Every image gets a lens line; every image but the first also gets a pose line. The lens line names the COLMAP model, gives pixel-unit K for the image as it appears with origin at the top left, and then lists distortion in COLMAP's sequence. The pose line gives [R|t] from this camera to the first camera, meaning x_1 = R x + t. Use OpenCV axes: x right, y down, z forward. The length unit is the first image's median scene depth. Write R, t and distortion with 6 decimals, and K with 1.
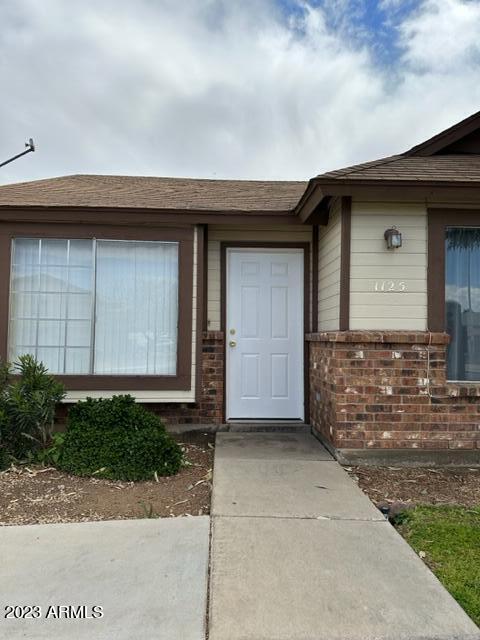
lens RADIAL K [[442.7, 0, 240.0], [0, 442.7, 320.0], [0, 0, 1]] dist [0.063489, -0.002586]
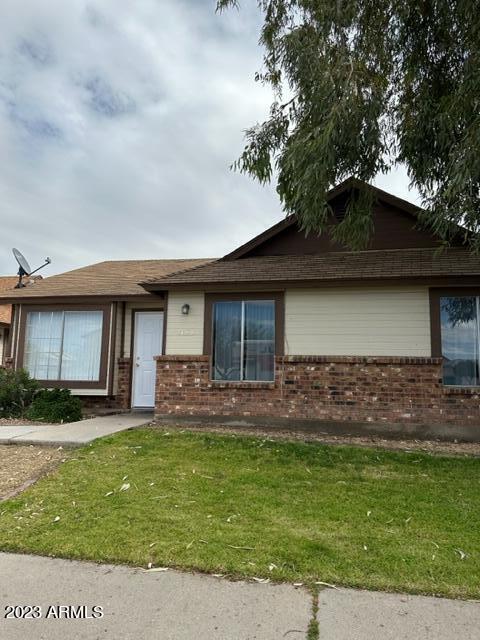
lens RADIAL K [[442.7, 0, 240.0], [0, 442.7, 320.0], [0, 0, 1]] dist [0.063489, -0.002586]
pose [[0.976134, -0.025517, -0.215663, 0.990605], [0.005610, 0.995704, -0.092419, 0.051790], [0.217095, 0.089004, 0.972084, -0.859287]]
